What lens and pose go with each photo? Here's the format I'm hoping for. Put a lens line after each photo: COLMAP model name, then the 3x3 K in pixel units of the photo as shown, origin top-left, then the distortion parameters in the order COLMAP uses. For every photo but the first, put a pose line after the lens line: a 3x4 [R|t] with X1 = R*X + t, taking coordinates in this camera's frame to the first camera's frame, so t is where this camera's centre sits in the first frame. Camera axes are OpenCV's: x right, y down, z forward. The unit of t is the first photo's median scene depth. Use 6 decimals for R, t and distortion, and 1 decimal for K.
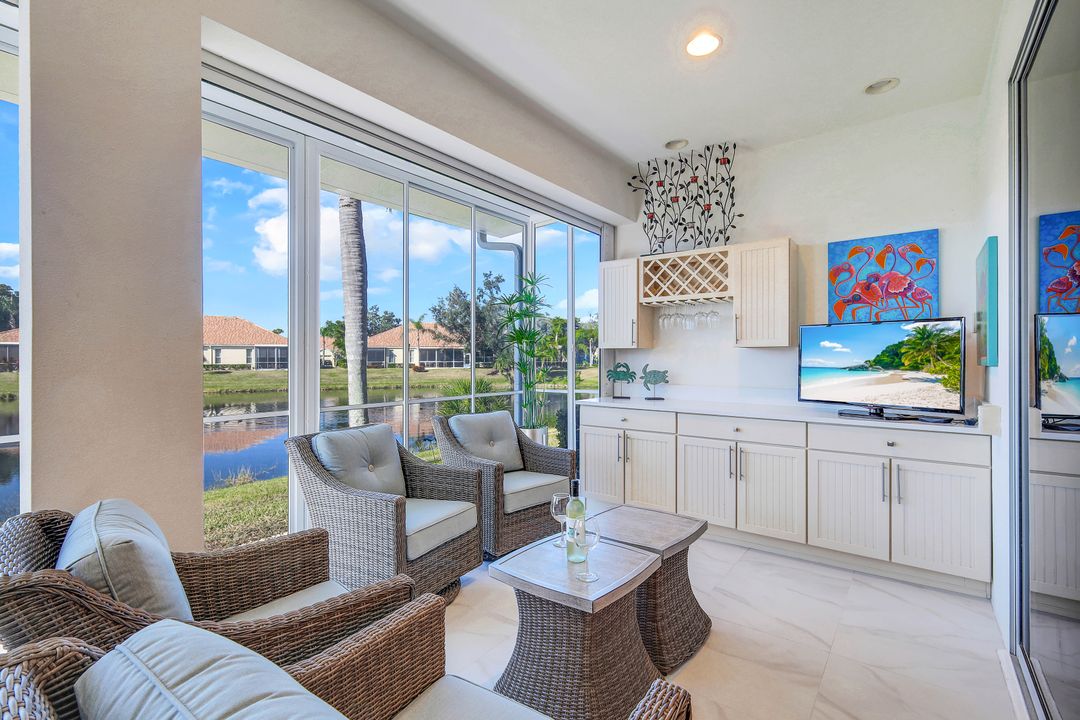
lens RADIAL K [[475.7, 0, 555.0], [0, 475.7, 359.0], [0, 0, 1]] dist [-0.000651, -0.000290]
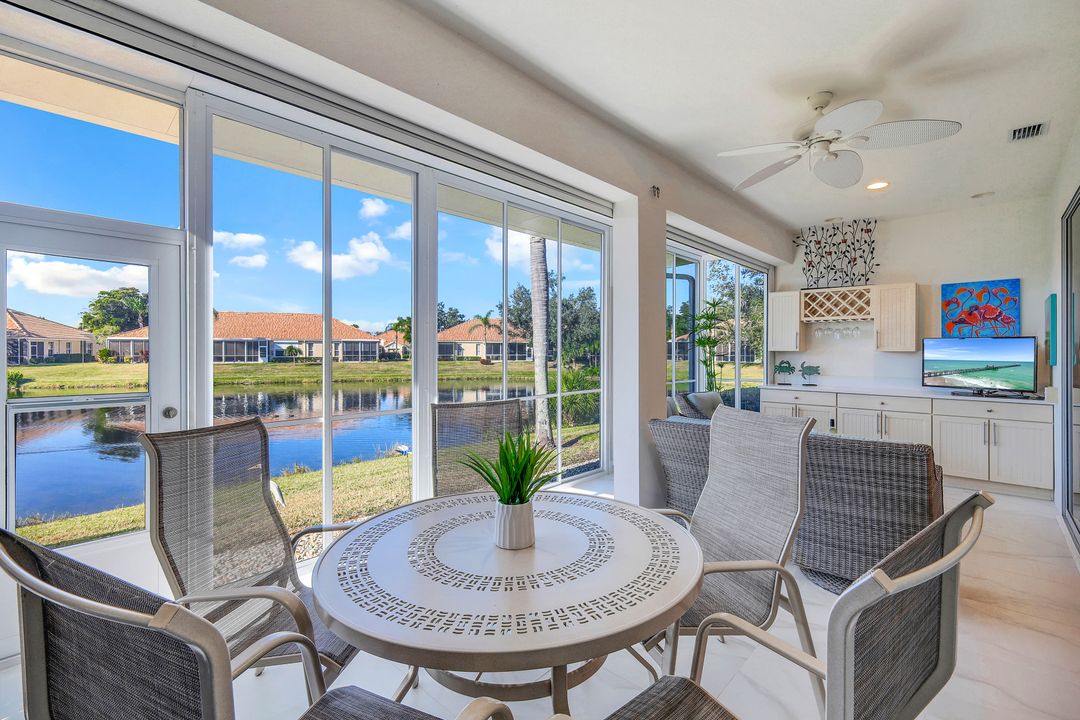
lens RADIAL K [[476.7, 0, 544.1], [0, 476.7, 351.8], [0, 0, 1]] dist [-0.000338, -0.000181]
pose [[0.995213, 0.001756, -0.097713, -0.483207], [-0.001759, 0.999998, 0.000058, -0.019379], [0.097713, 0.000114, 0.995215, -0.577153]]
